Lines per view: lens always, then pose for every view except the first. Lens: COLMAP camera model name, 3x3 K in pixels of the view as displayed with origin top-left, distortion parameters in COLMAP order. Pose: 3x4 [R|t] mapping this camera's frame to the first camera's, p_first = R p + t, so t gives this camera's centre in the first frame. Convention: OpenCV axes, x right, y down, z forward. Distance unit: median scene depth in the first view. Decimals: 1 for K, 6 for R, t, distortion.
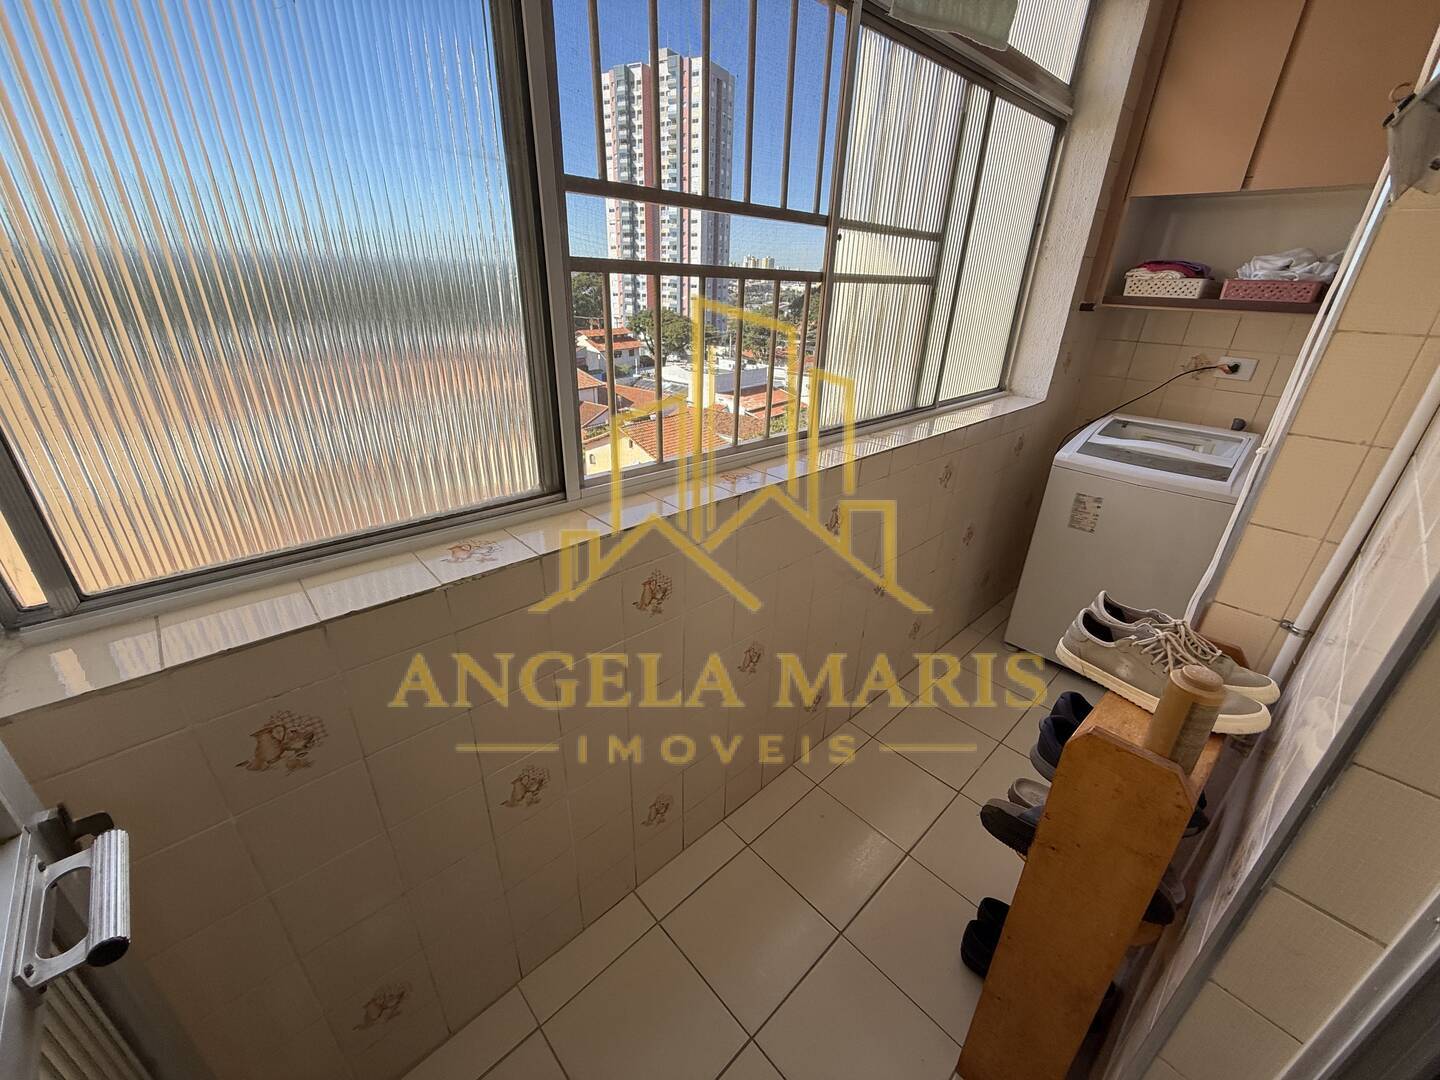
lens RADIAL K [[571.7, 0, 720.4], [0, 571.7, 537.5], [0, 0, 1]] dist [0.002324, -0.000196]
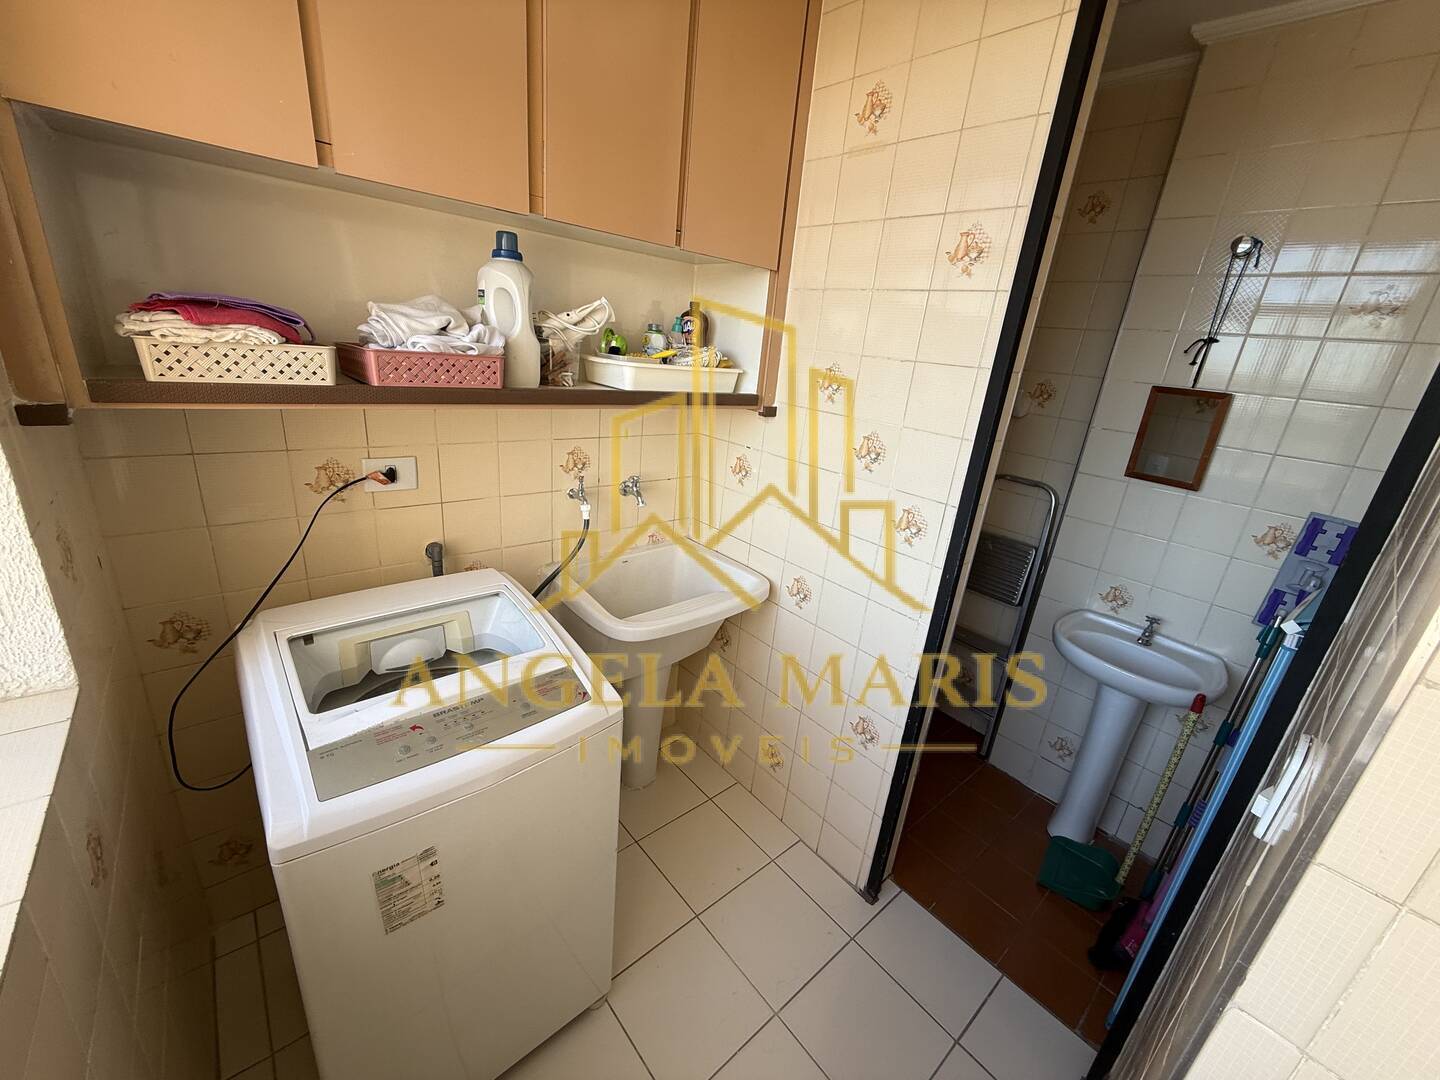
lens RADIAL K [[571.7, 0, 719.0], [0, 571.7, 536.9], [0, 0, 1]] dist [0.002324, -0.000196]
pose [[0.047847, -0.352126, 0.934729, 0.337957], [0.327290, 0.889665, 0.318397, -0.340127], [-0.943712, 0.290693, 0.157815, 0.632525]]
